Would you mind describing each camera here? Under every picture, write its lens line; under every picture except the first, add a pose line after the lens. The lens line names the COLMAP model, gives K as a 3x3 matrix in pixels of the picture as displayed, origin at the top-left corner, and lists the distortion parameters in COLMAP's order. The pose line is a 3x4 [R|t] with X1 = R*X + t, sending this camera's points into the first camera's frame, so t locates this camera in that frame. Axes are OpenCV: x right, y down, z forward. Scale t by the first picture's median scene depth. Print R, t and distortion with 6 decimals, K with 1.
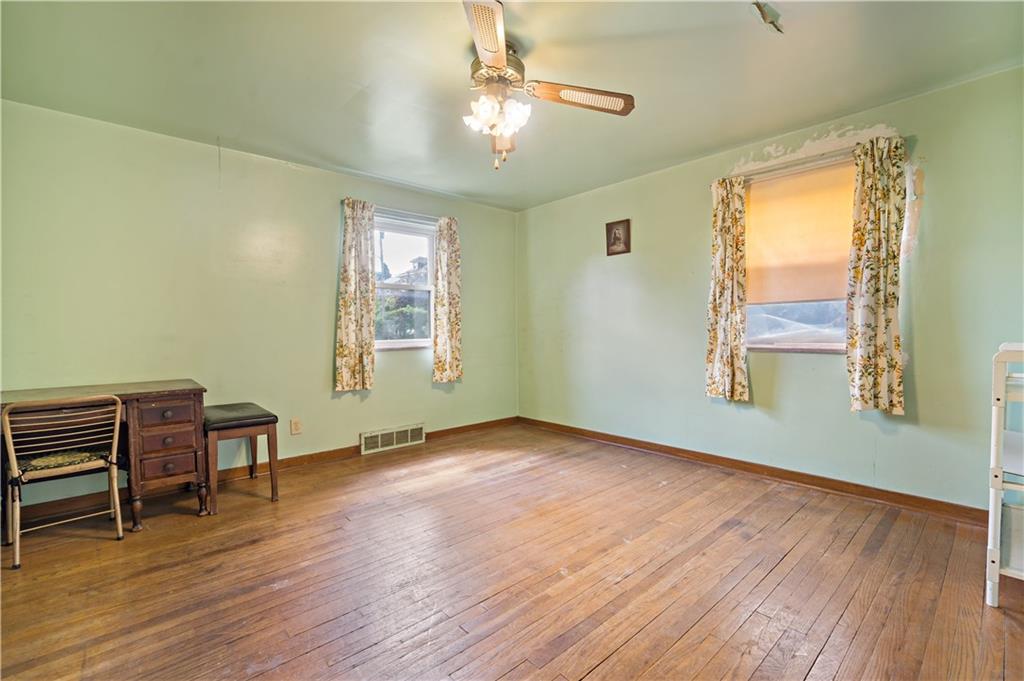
lens RADIAL K [[457.1, 0, 503.3], [0, 457.1, 328.5], [0, 0, 1]] dist [-0.012473, -0.000436]
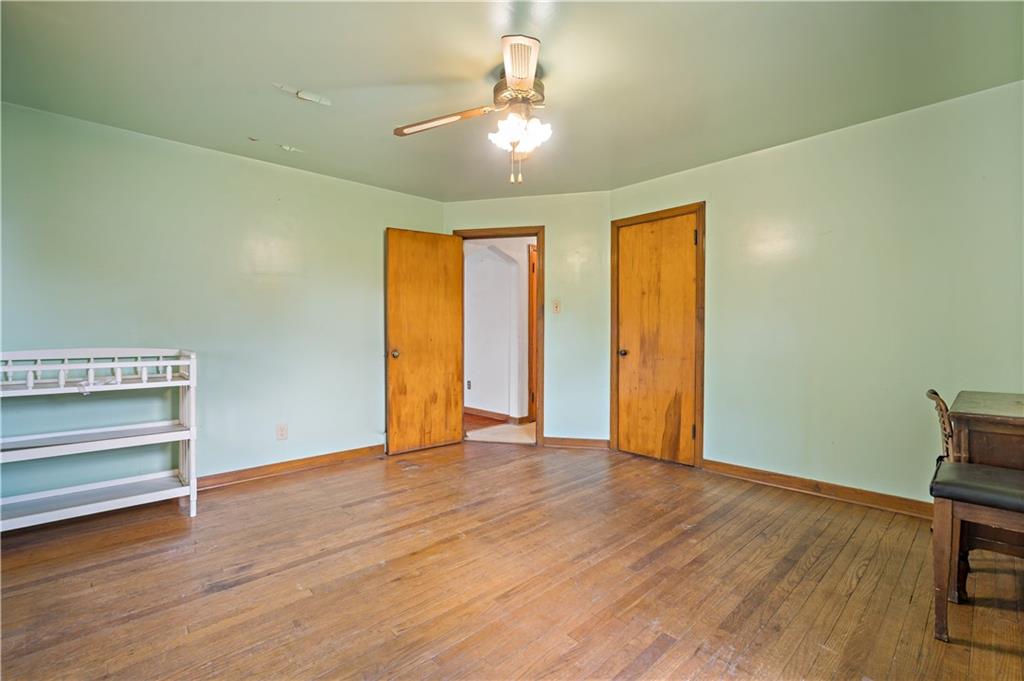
lens RADIAL K [[457.1, 0, 503.3], [0, 457.1, 328.5], [0, 0, 1]] dist [-0.012473, -0.000436]
pose [[-0.999539, 0.015697, -0.025984, 0.045547], [0.015848, 0.999859, -0.005629, -0.000254], [0.025892, -0.006038, -0.999647, 2.079776]]
